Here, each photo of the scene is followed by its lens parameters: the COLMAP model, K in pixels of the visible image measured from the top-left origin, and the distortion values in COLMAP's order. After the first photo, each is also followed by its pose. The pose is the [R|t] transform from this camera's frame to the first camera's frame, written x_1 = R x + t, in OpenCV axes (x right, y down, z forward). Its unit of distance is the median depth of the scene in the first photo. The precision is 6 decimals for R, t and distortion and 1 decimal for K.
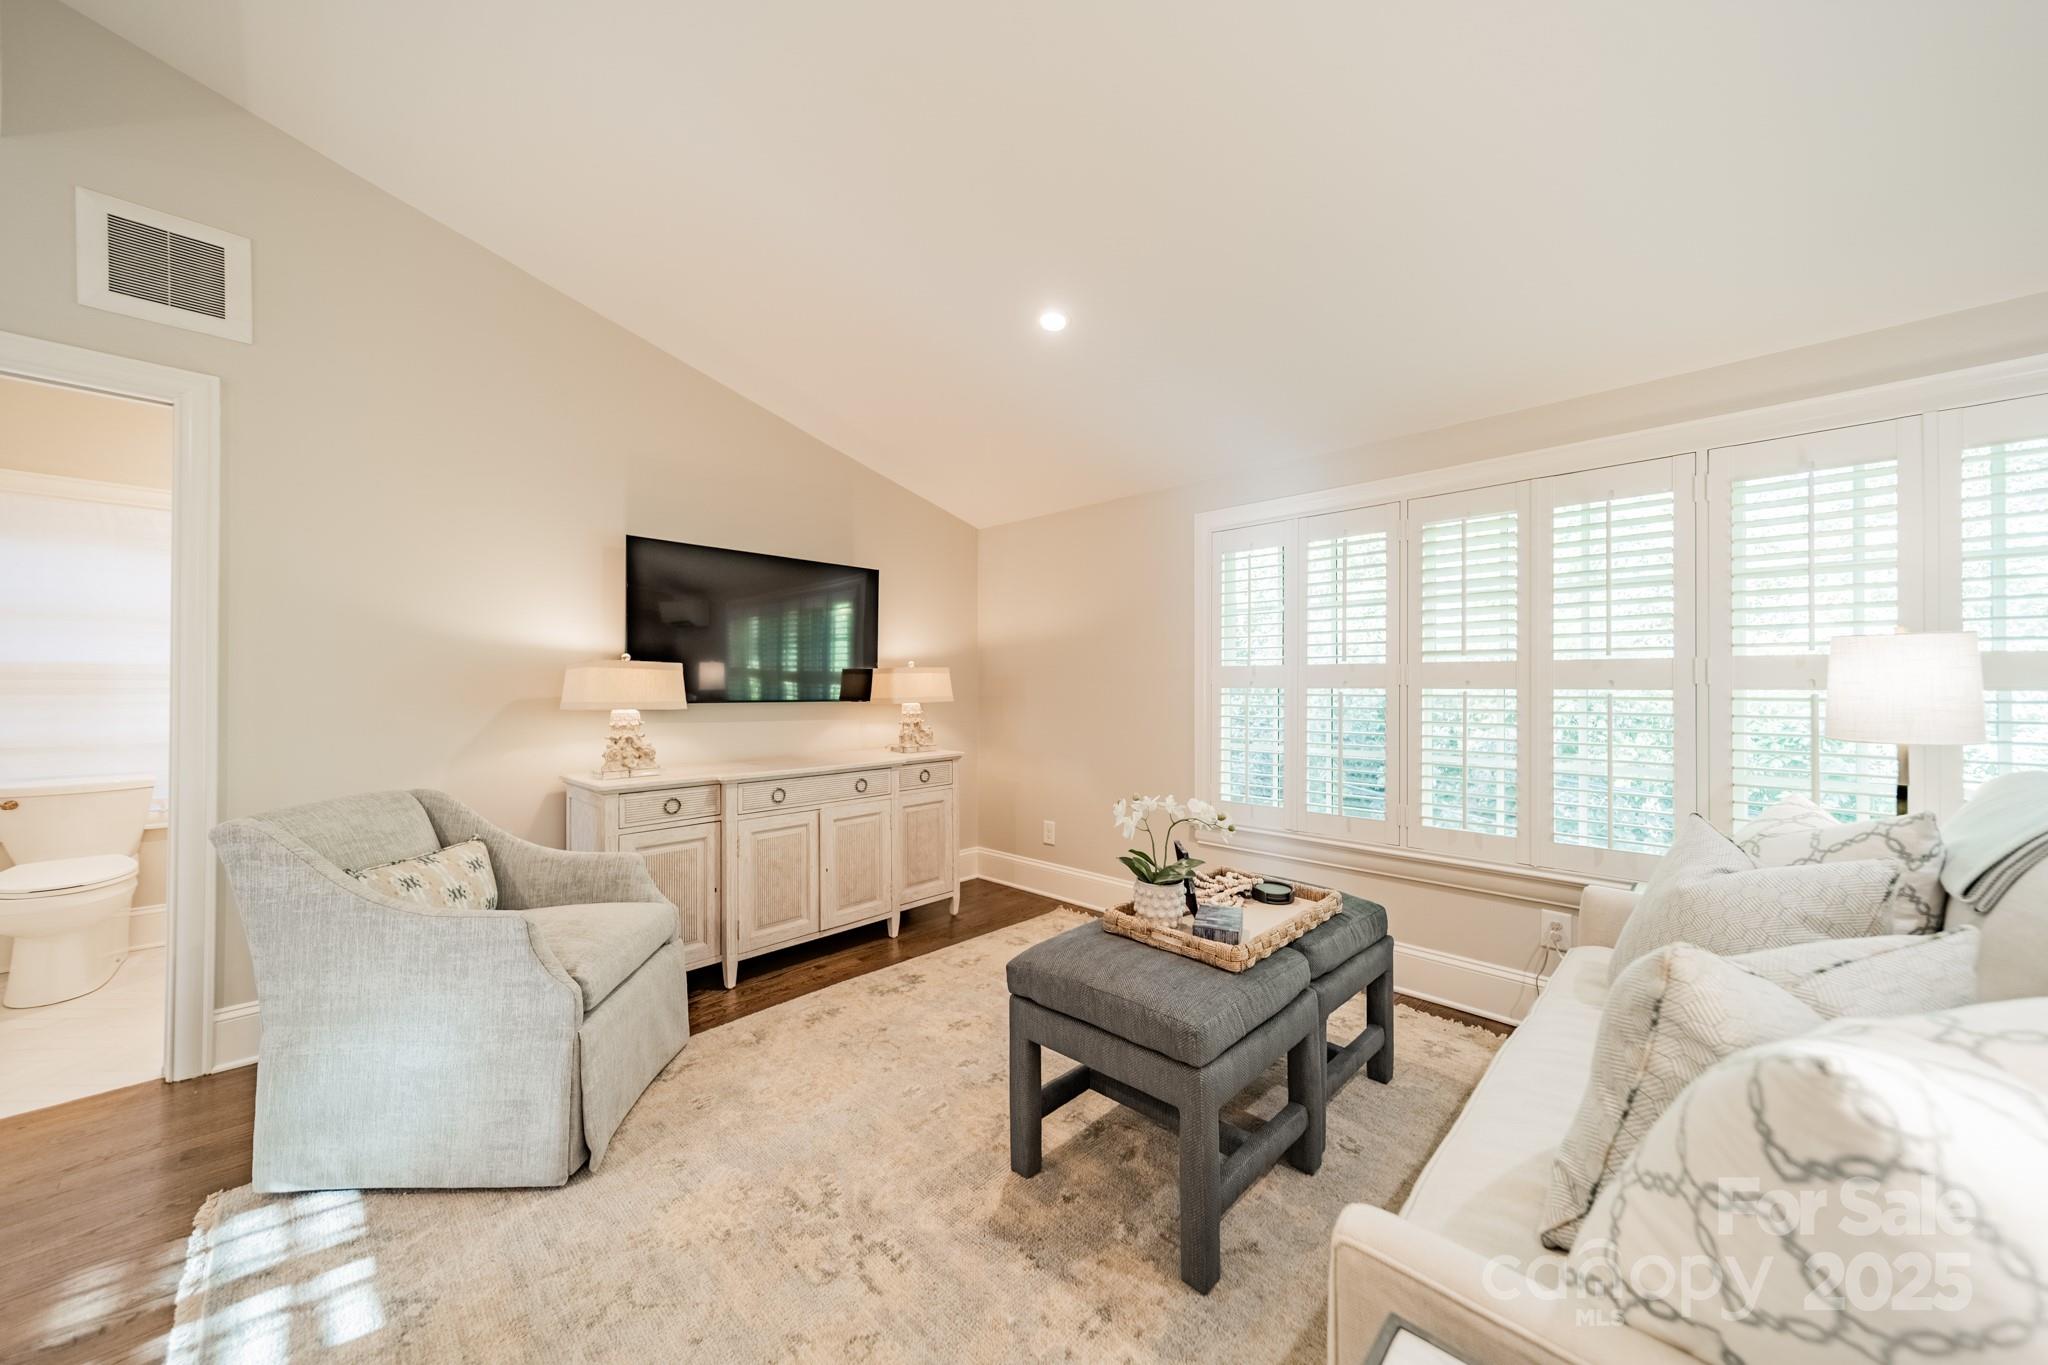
lens RADIAL K [[722.1, 0, 1025.2], [0, 722.1, 678.3], [0, 0, 1]] dist [0.009172, 0.000508]
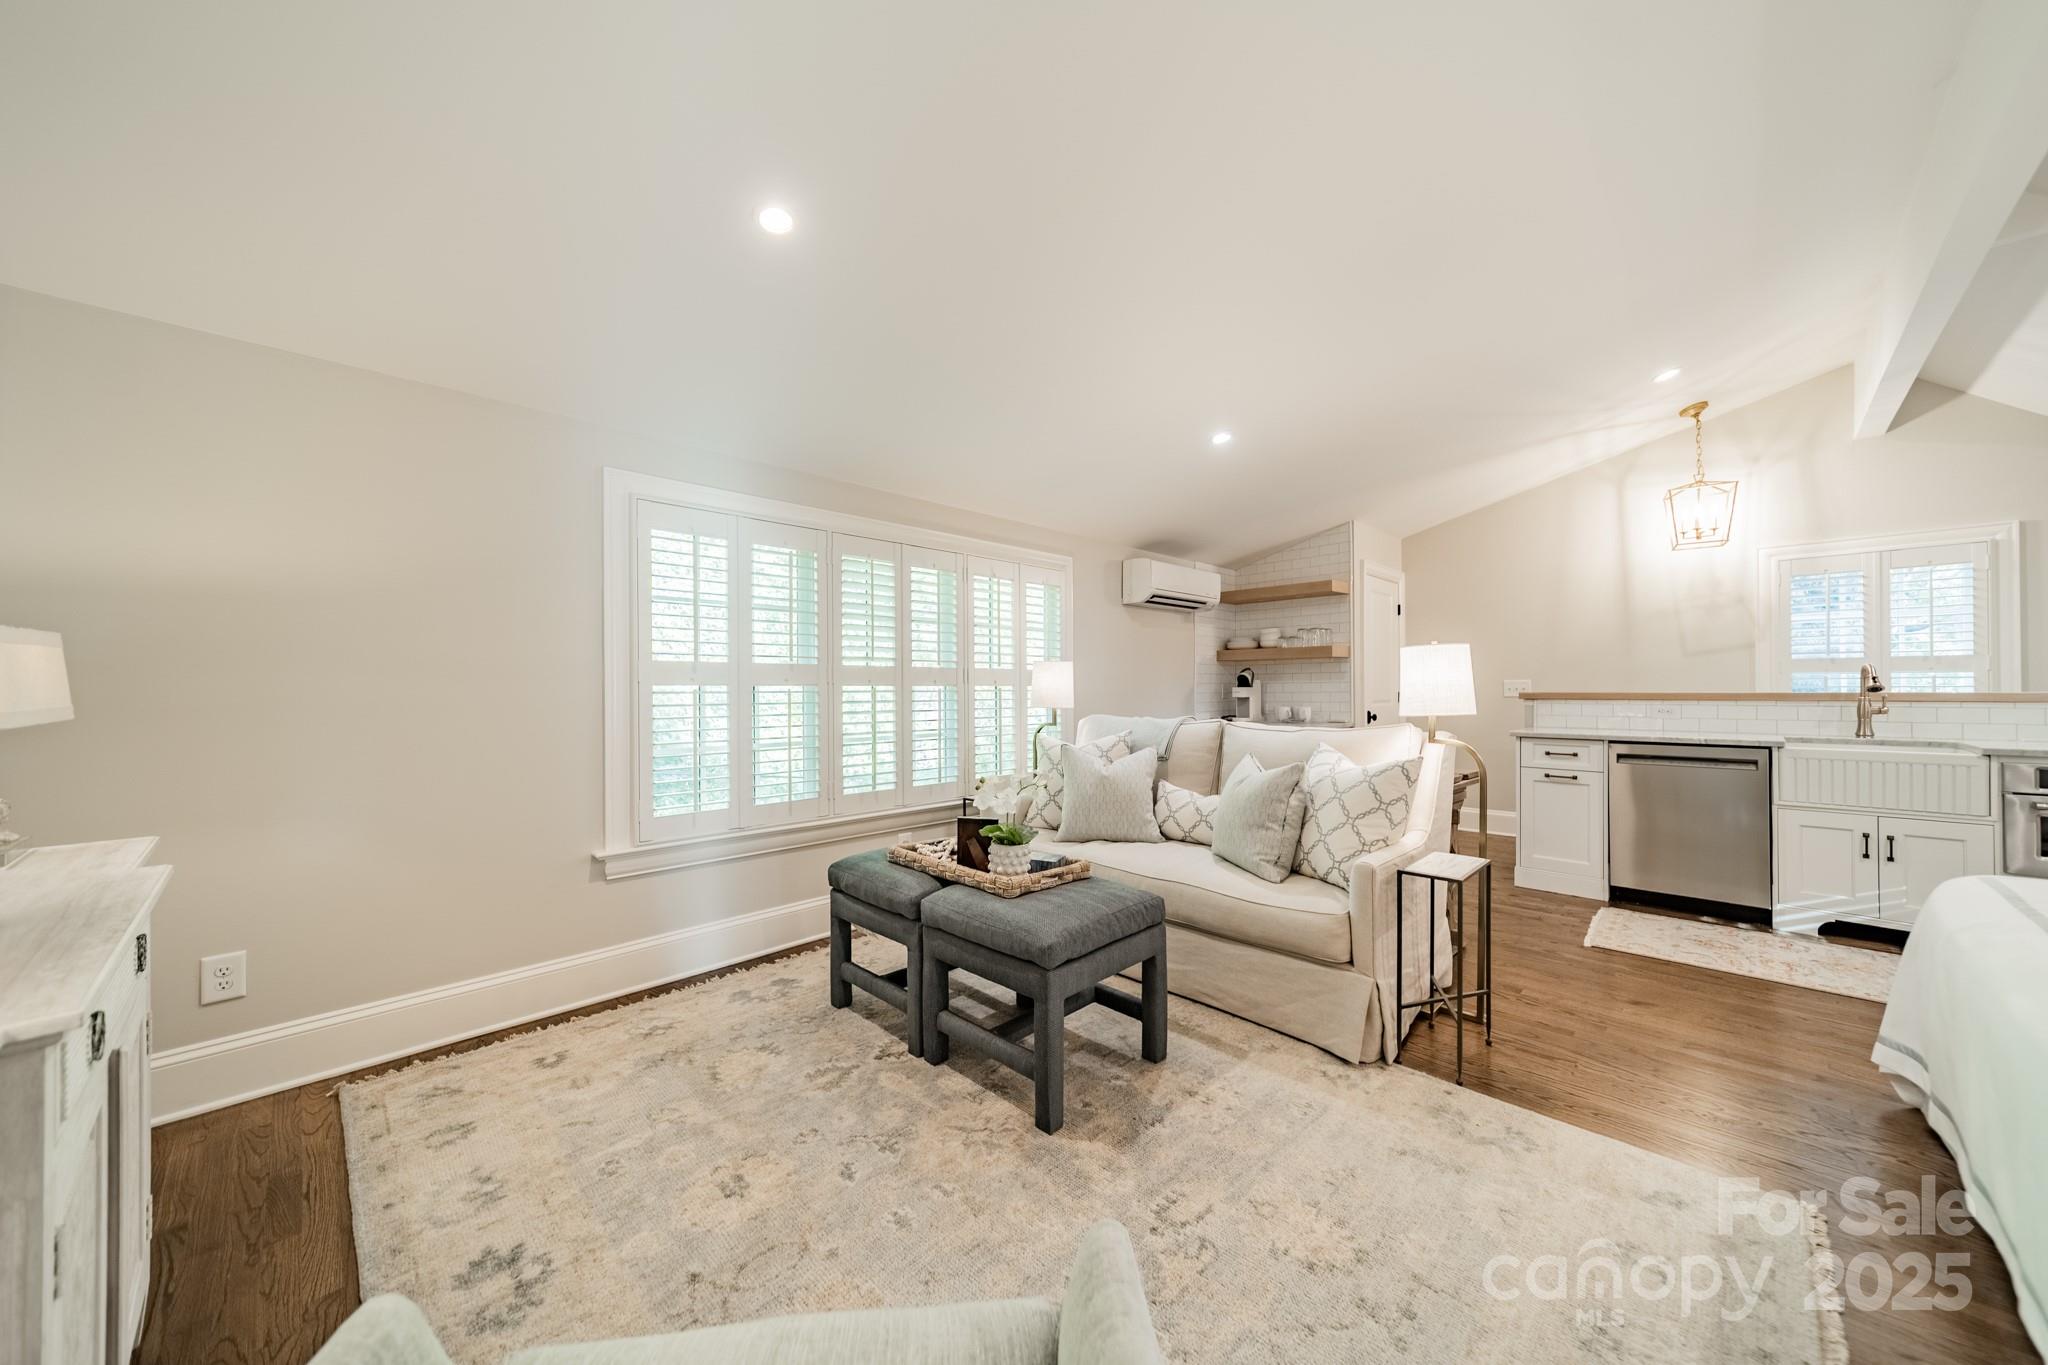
lens RADIAL K [[722.1, 0, 1024.5], [0, 722.1, 687.0], [0, 0, 1]] dist [0.009172, 0.000508]
pose [[0.009725, -0.004648, 0.999942, -0.793256], [-0.010369, 0.999935, 0.004748, 0.008625], [-0.999899, -0.010414, 0.009676, 0.757073]]
